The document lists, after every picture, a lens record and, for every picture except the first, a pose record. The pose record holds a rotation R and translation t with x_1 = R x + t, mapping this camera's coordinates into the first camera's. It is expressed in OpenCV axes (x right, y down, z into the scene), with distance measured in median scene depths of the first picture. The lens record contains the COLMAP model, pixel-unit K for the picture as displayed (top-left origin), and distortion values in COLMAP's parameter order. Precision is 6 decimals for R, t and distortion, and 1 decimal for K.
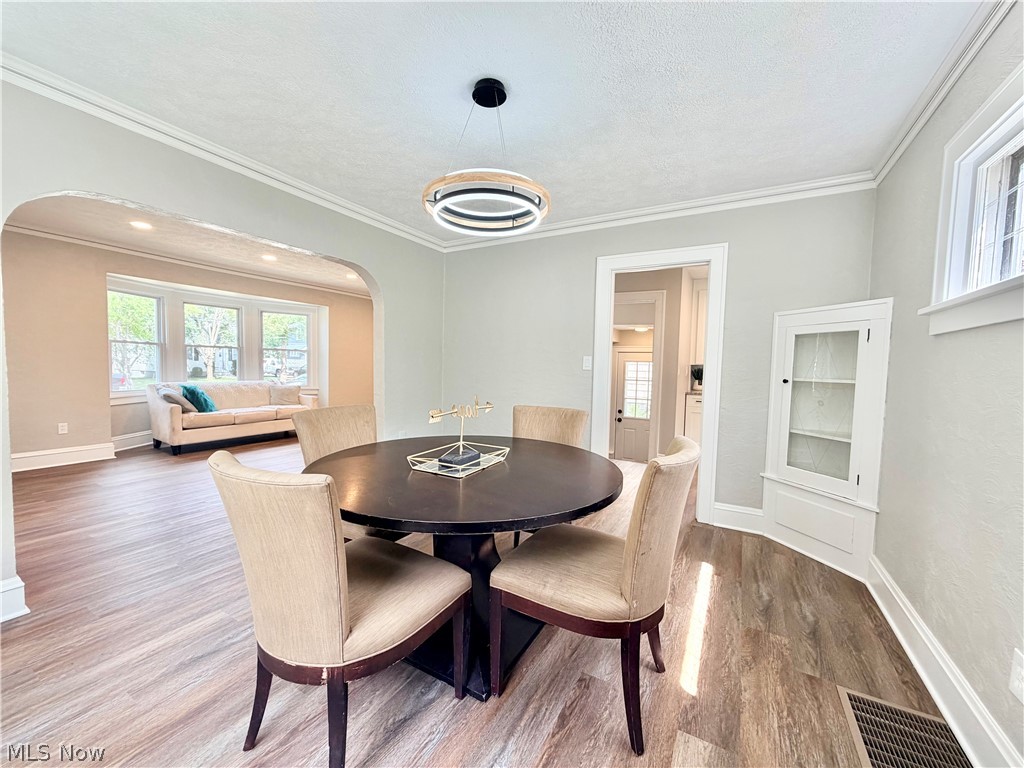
lens RADIAL K [[407.5, 0, 509.4], [0, 407.5, 384.3], [0, 0, 1]] dist [-0.000352, 0.000356]
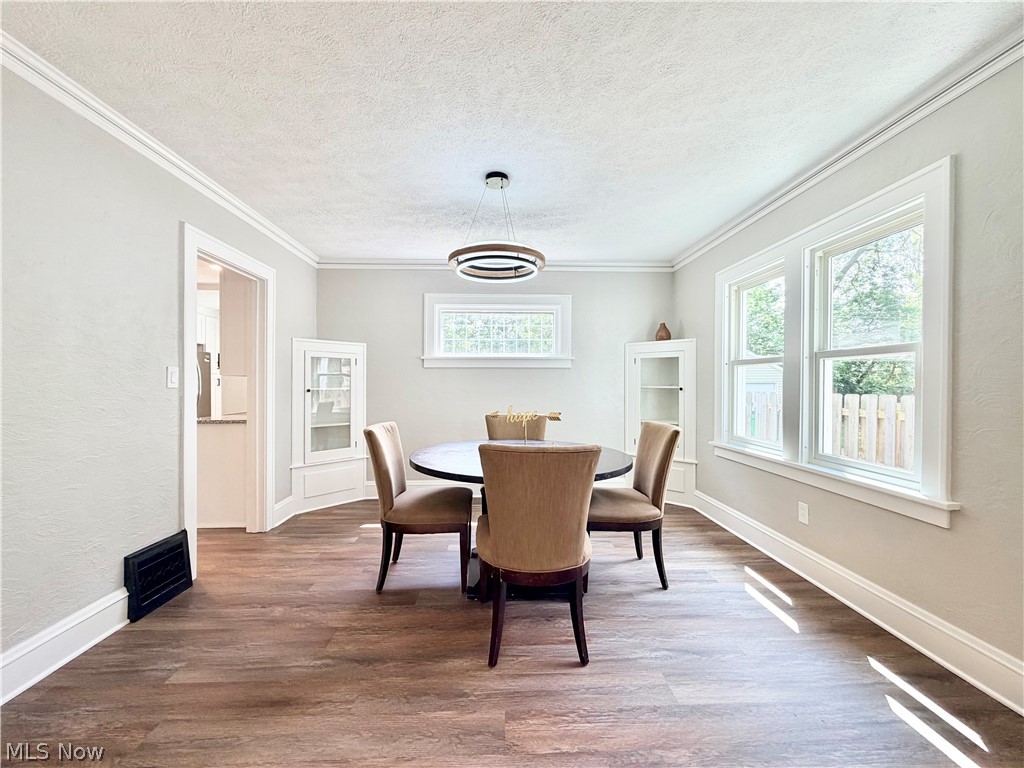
lens RADIAL K [[407.5, 0, 508.4], [0, 407.5, 387.7], [0, 0, 1]] dist [-0.000352, 0.000356]
pose [[-0.525659, -0.031898, 0.850097, -0.408233], [0.030164, 0.997969, 0.056099, -0.036101], [-0.850160, 0.055131, -0.523630, 0.570524]]
